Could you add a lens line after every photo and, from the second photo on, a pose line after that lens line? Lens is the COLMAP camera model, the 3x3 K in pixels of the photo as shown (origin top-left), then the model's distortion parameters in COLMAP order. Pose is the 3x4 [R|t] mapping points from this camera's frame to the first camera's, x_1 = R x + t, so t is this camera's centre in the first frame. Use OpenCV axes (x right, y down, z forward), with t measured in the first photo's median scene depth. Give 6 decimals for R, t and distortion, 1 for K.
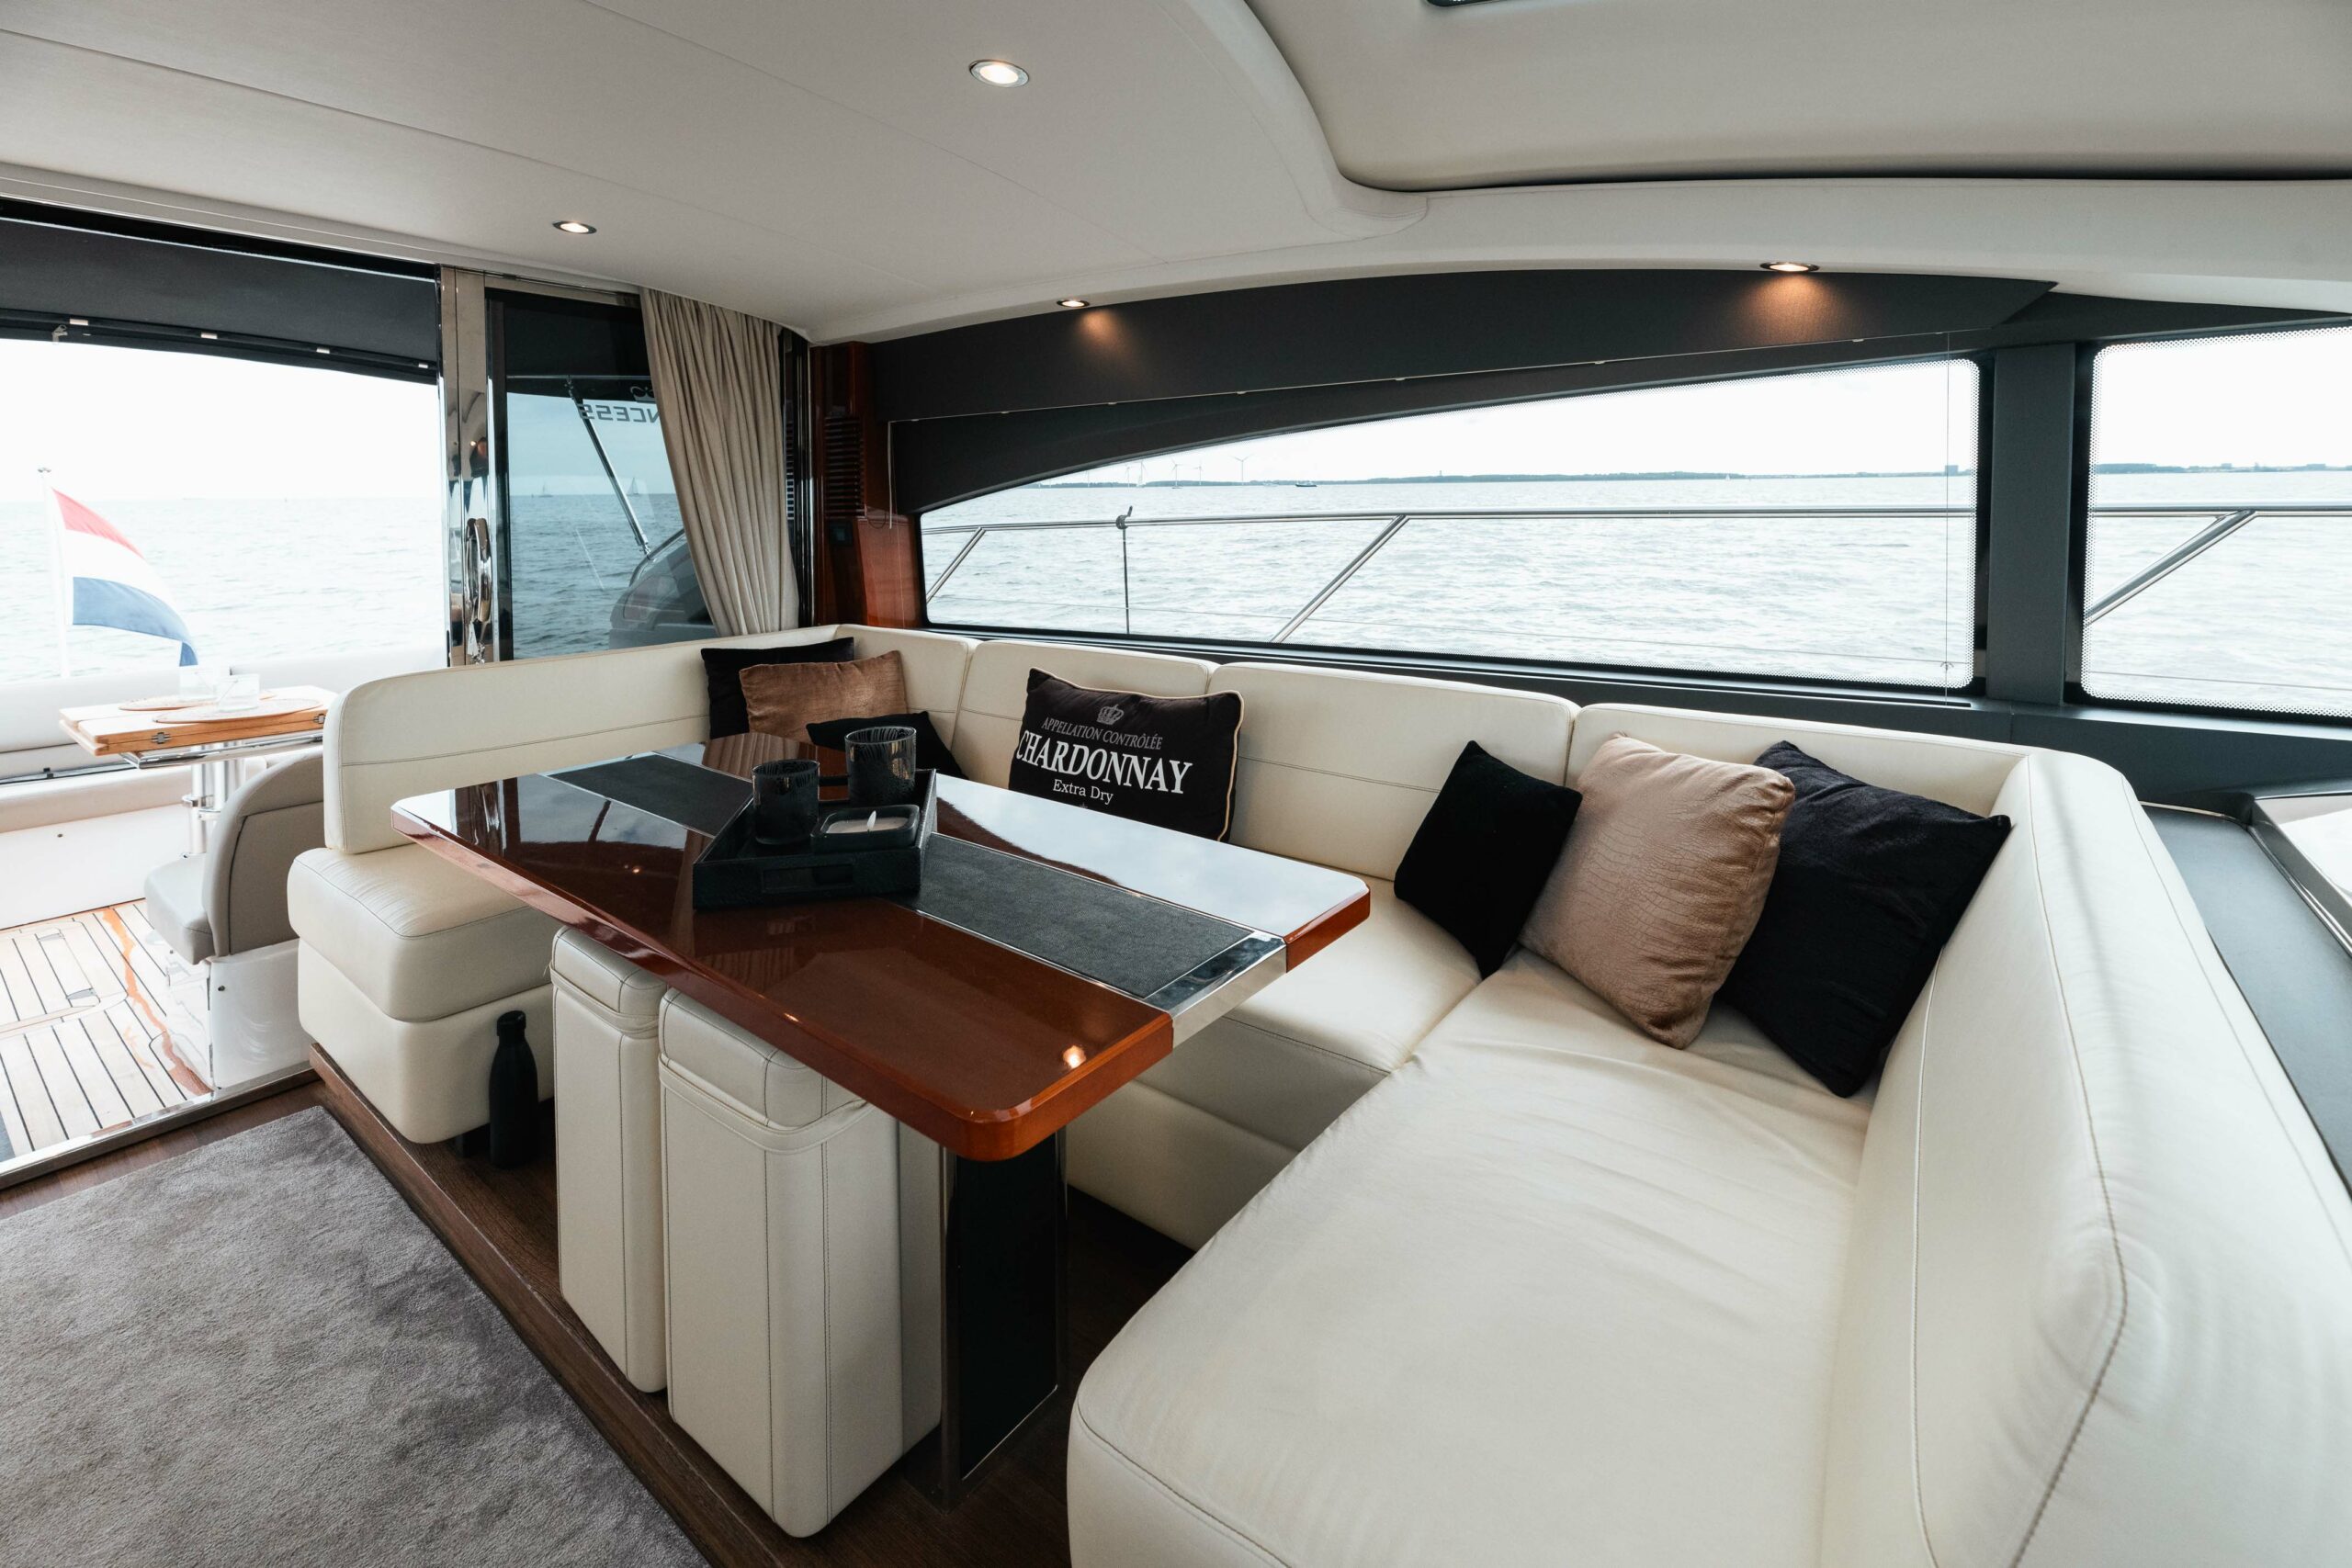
lens RADIAL K [[1017.8, 0, 1253.1], [0, 1017.8, 541.1], [0, 0, 1]] dist [-0.000397, -0.000172]
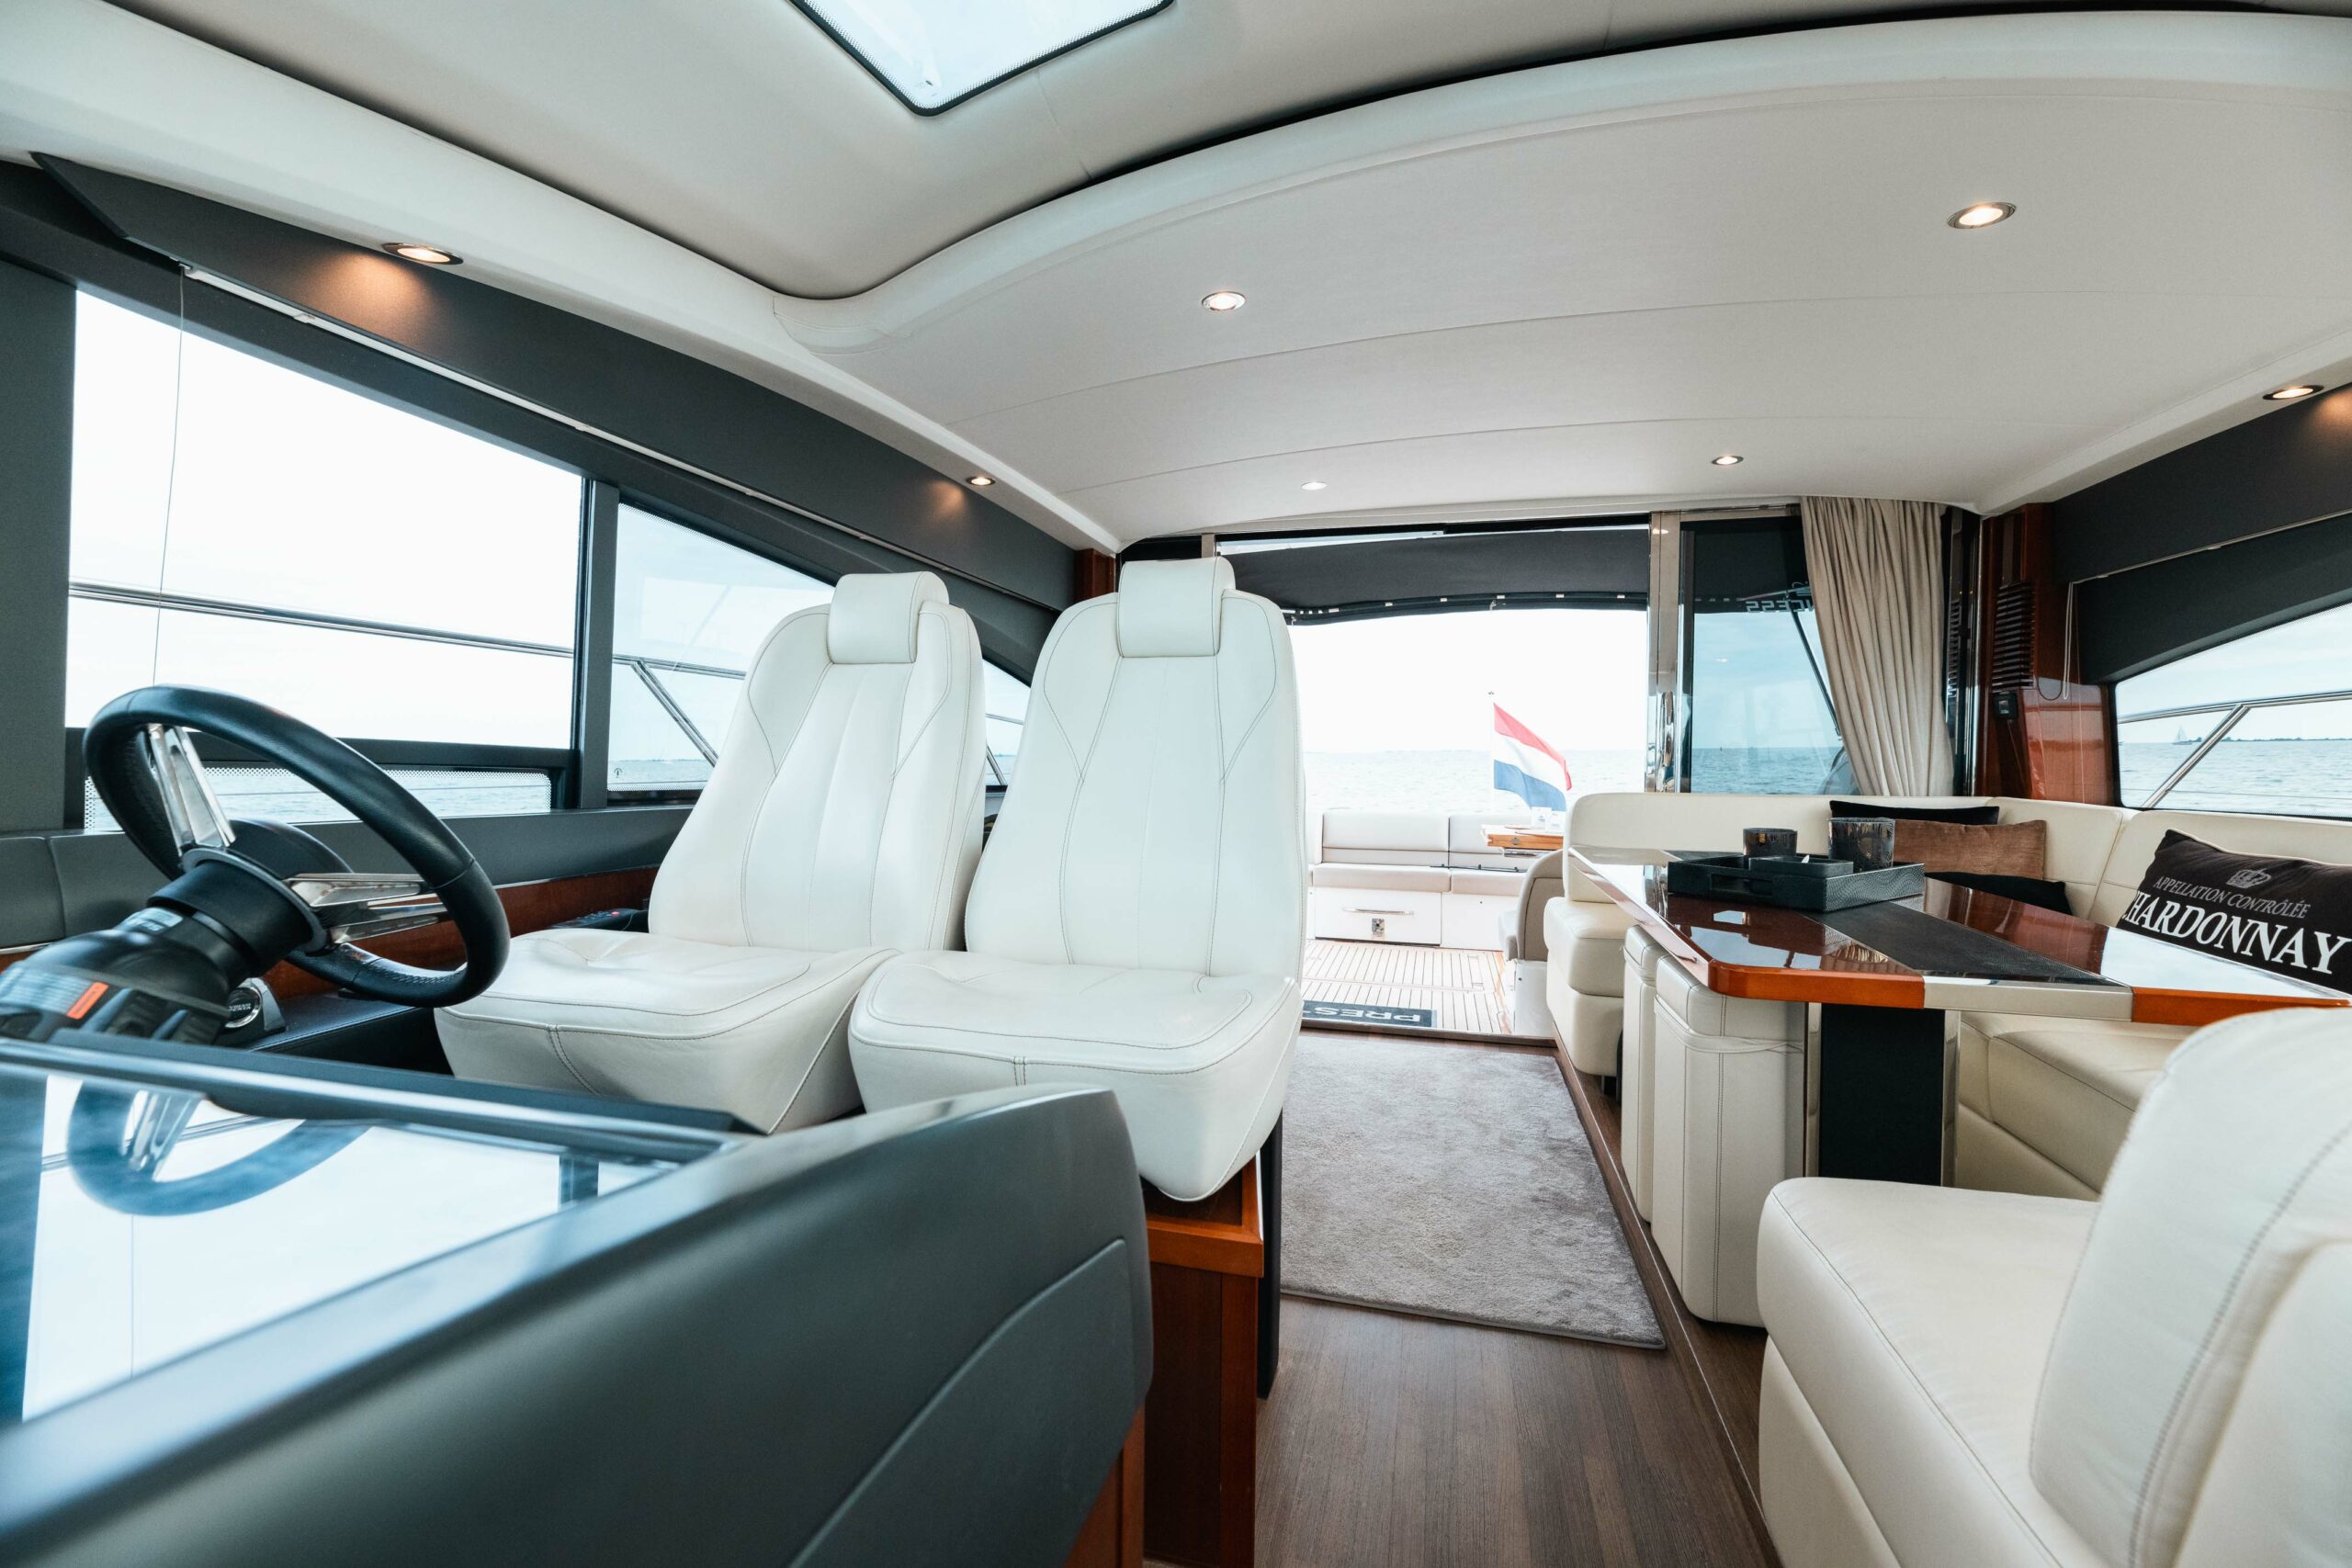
lens RADIAL K [[1008.6, 0, 1176.0], [0, 1008.6, 784.0], [0, 0, 1]] dist [-0.000575, -0.000533]
pose [[0.356383, 0.035012, -0.933684, 0.315041], [-0.032828, 0.999150, 0.024937, 0.101416], [0.933763, 0.021764, 0.357230, -0.120473]]
